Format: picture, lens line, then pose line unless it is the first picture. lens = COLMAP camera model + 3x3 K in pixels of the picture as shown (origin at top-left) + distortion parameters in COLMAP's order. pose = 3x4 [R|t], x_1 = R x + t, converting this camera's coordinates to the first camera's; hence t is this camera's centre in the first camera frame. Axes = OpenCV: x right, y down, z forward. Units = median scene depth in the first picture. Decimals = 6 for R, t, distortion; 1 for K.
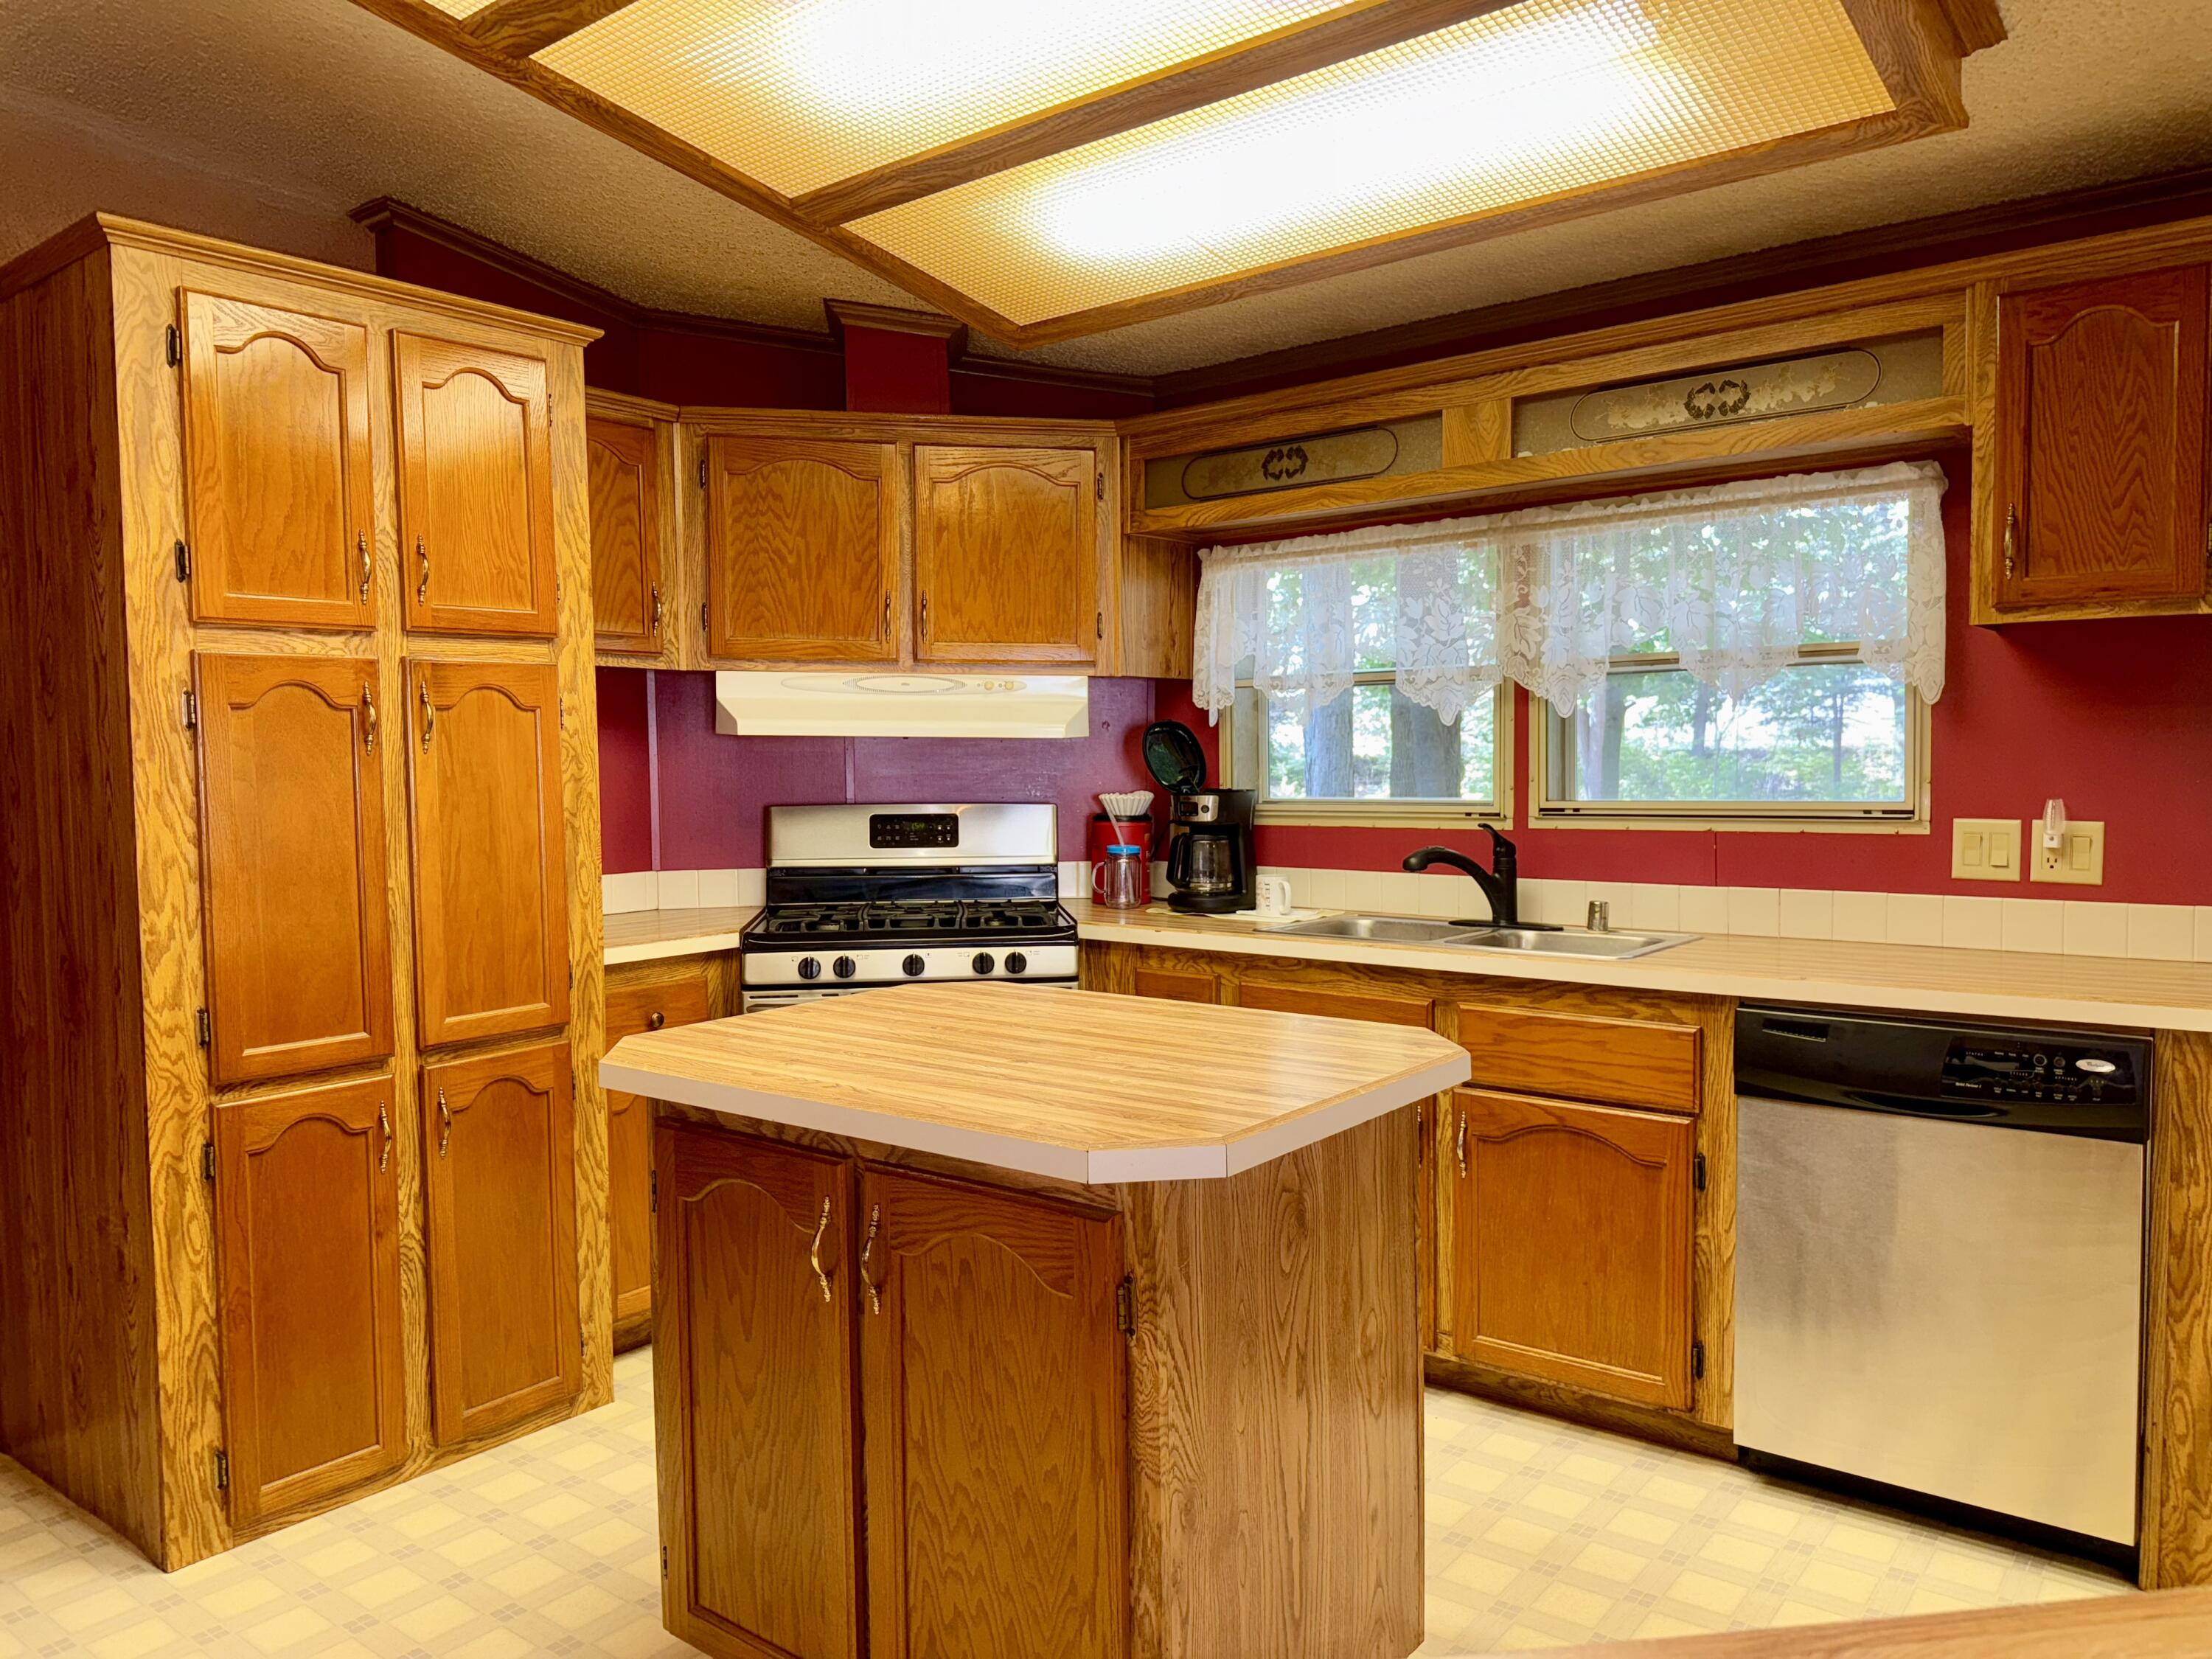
lens RADIAL K [[1546.1, 0, 1108.4], [0, 1546.1, 831.5], [0, 0, 1]] dist [0.101432, -0.154953]
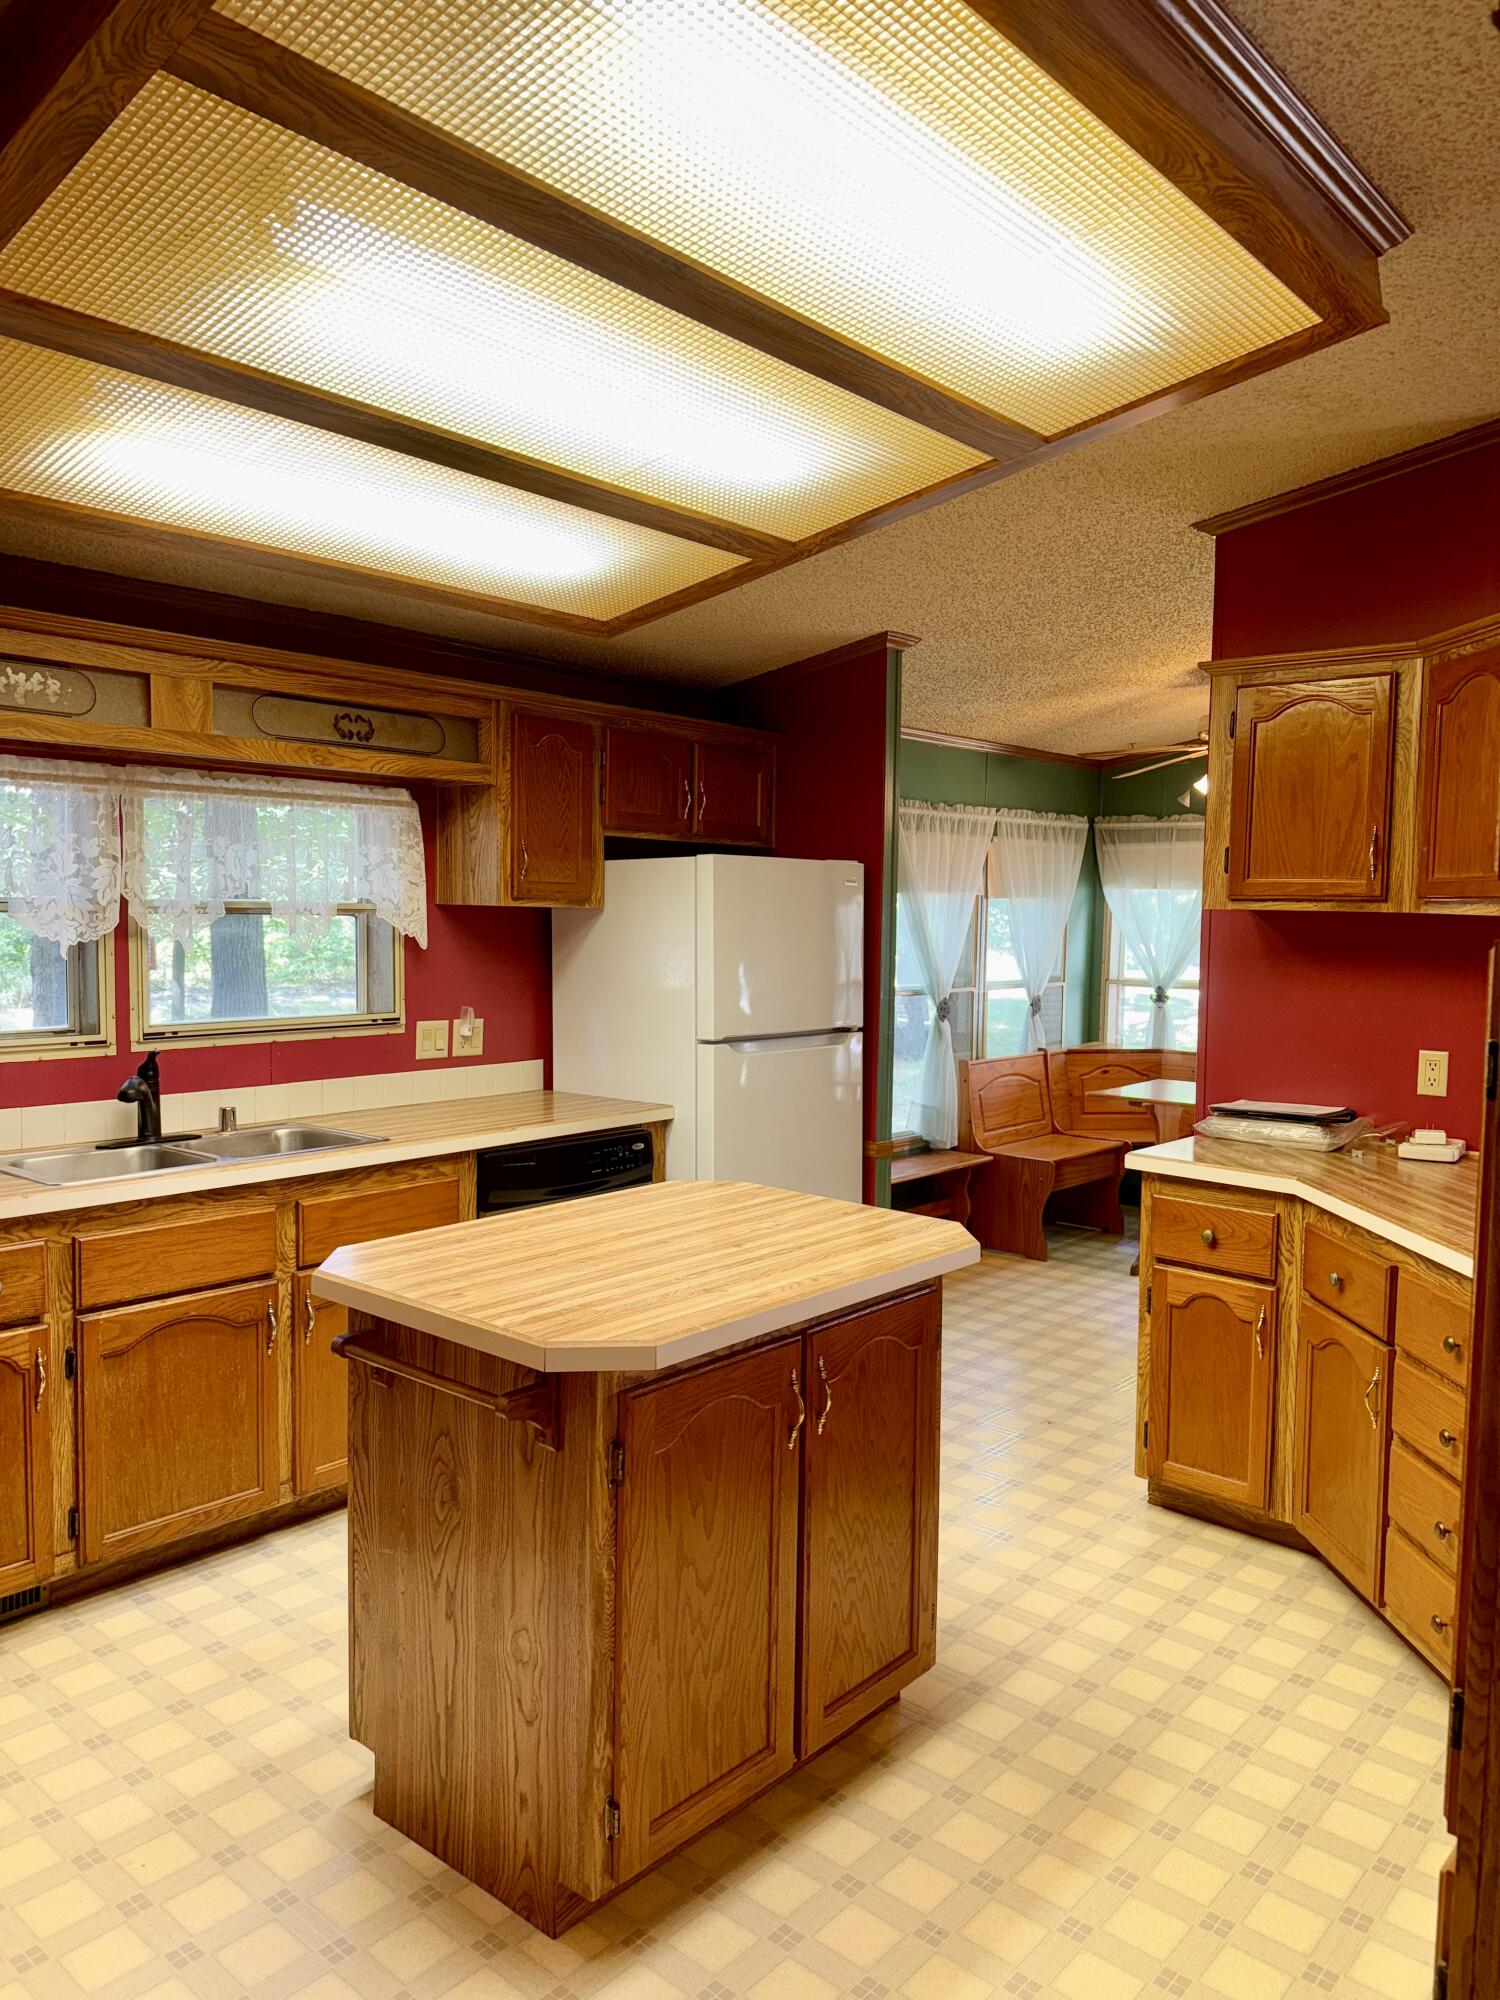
lens RADIAL K [[1390.7, 0, 761.4], [0, 1390.7, 1004.7], [0, 0, 1]] dist [0.159325, -0.329152]
pose [[0.052847, -0.051287, 0.997285, -0.741135], [0.036915, 0.998098, 0.049373, -0.072412], [-0.997920, 0.034206, 0.054640, 0.520230]]
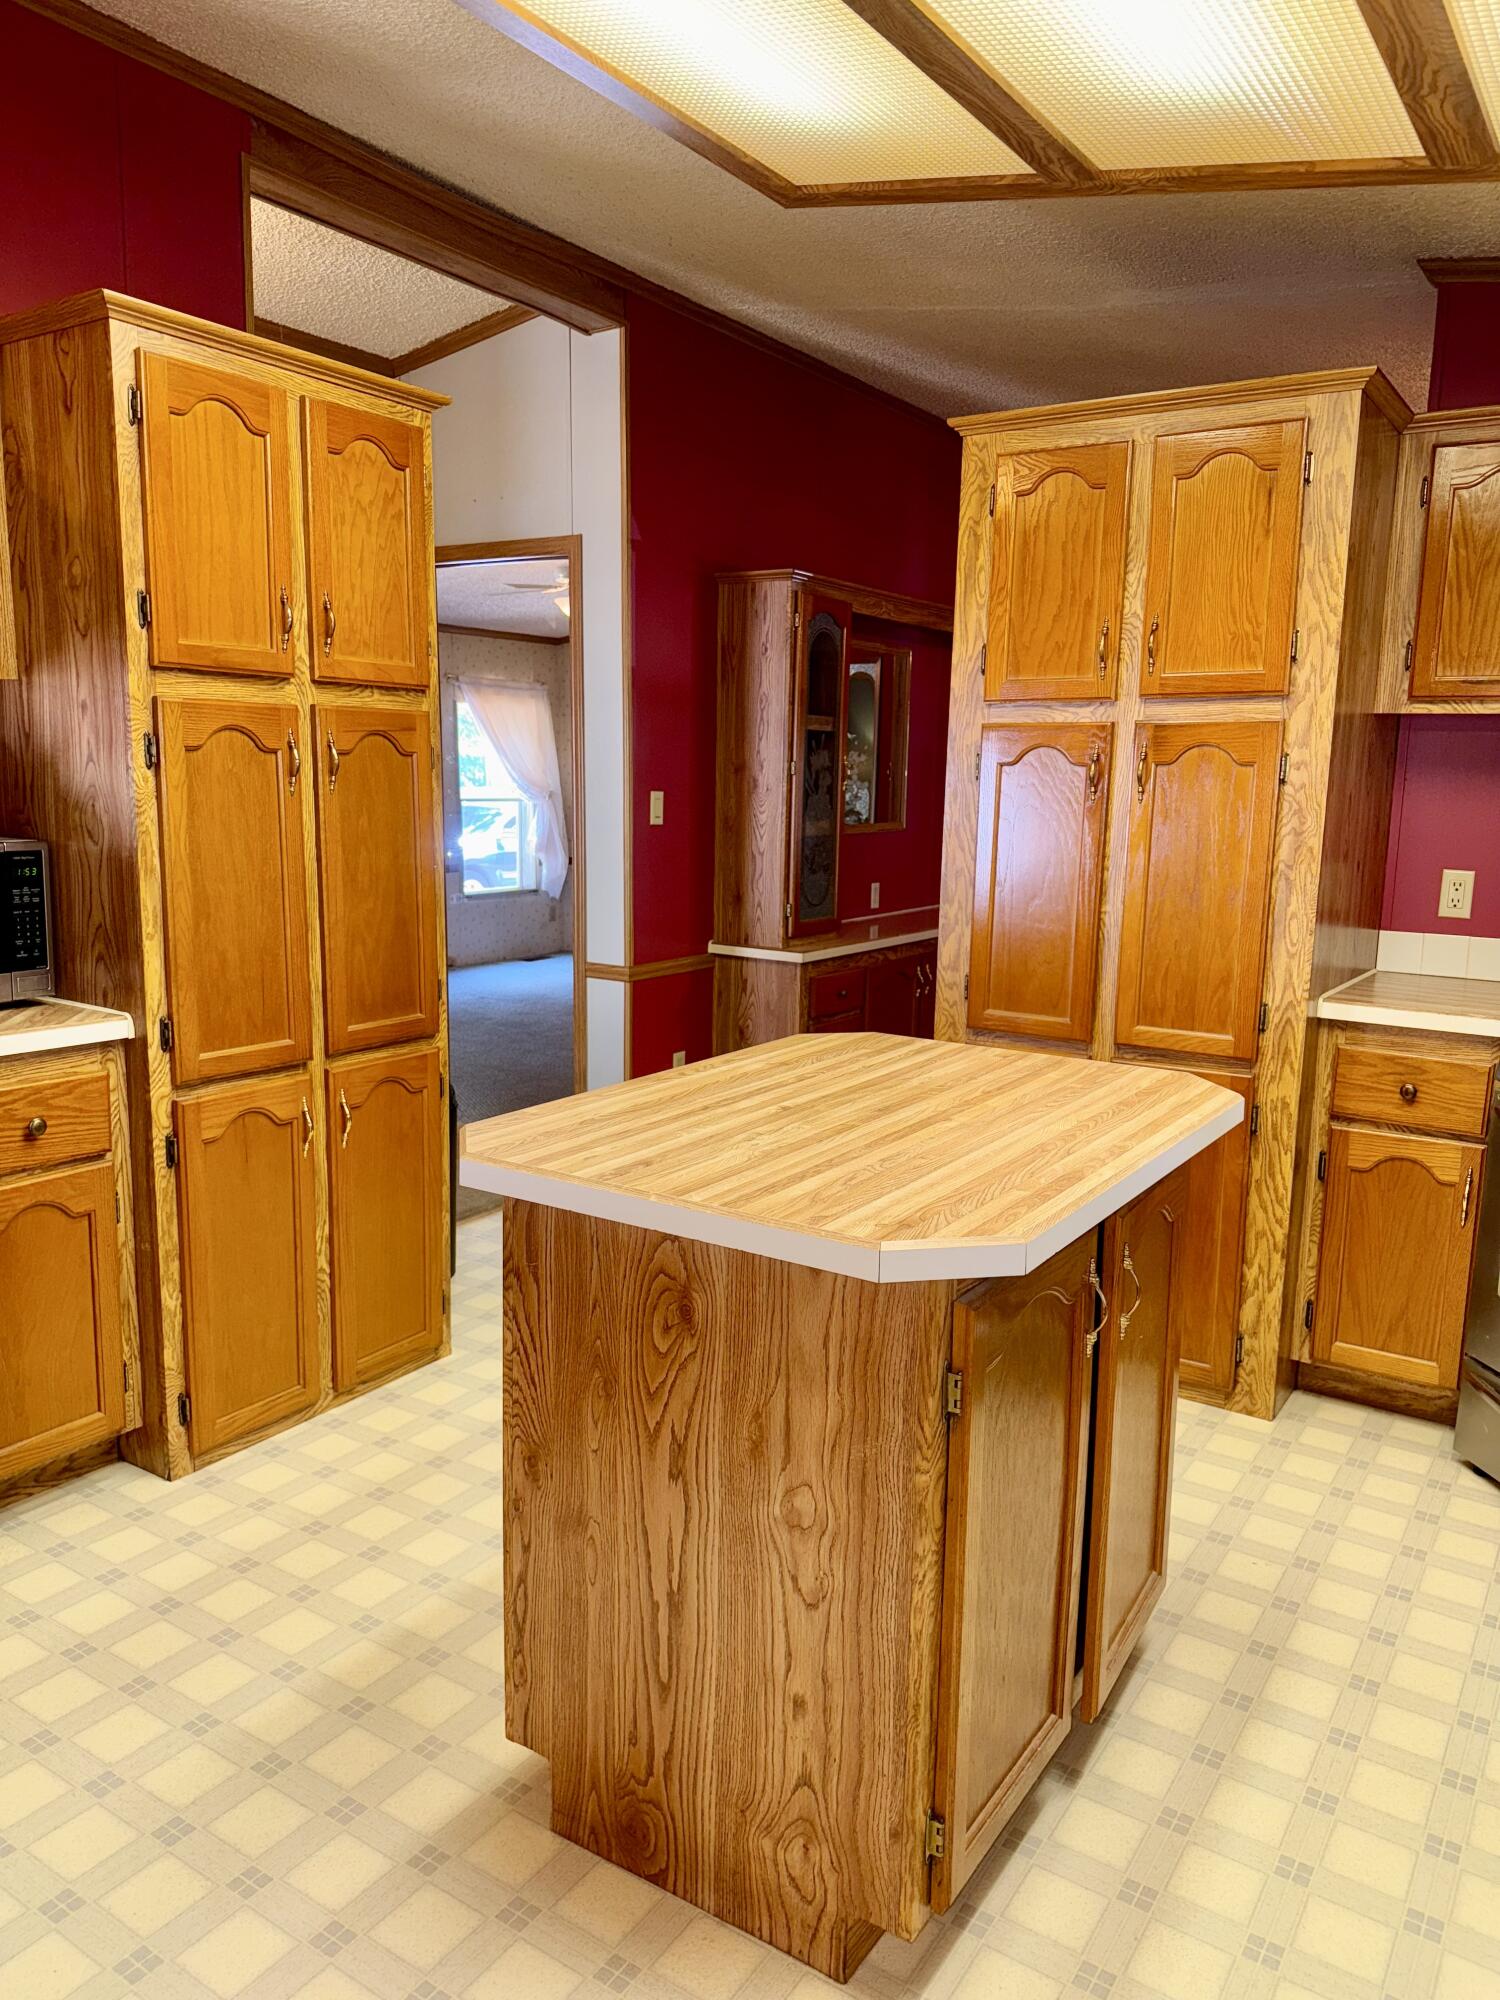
lens RADIAL K [[1390.7, 0, 761.4], [0, 1390.7, 1004.7], [0, 0, 1]] dist [0.159325, -0.329152]
pose [[0.079879, 0.176993, -0.980965, 0.511536], [-0.072357, 0.982543, 0.171385, -0.050806], [0.994175, 0.057289, 0.091291, 0.512348]]
